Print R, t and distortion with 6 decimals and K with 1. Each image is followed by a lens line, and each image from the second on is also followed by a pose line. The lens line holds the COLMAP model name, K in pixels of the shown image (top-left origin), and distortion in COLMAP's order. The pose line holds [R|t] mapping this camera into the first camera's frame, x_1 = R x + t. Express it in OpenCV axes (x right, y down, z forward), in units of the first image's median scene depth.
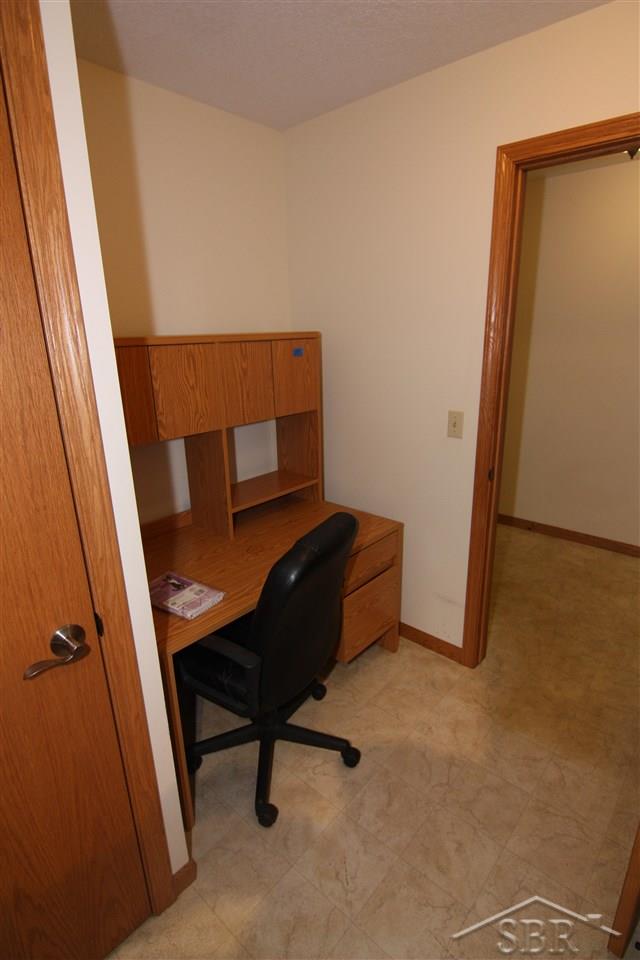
lens RADIAL K [[489.1, 0, 320.0], [0, 489.1, 480.0], [0, 0, 1]] dist [-0.000707, -0.014004]
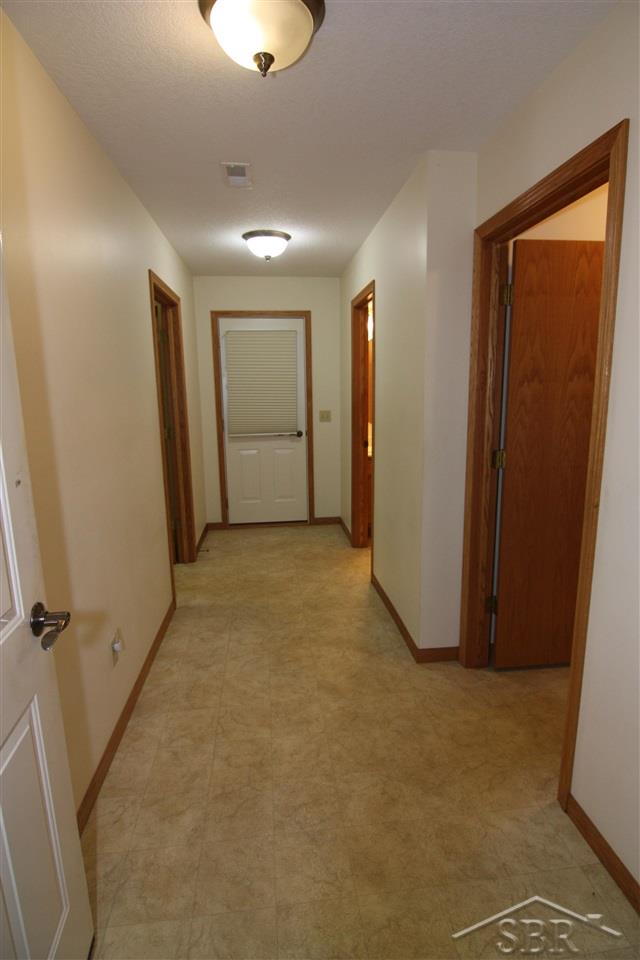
lens RADIAL K [[489.1, 0, 320.0], [0, 489.1, 480.0], [0, 0, 1]] dist [-0.000707, -0.014004]
pose [[-0.742777, -0.093740, 0.662944, 0.134508], [0.228250, 0.895385, 0.382344, -0.361771], [-0.629432, 0.435314, -0.643675, 1.237257]]
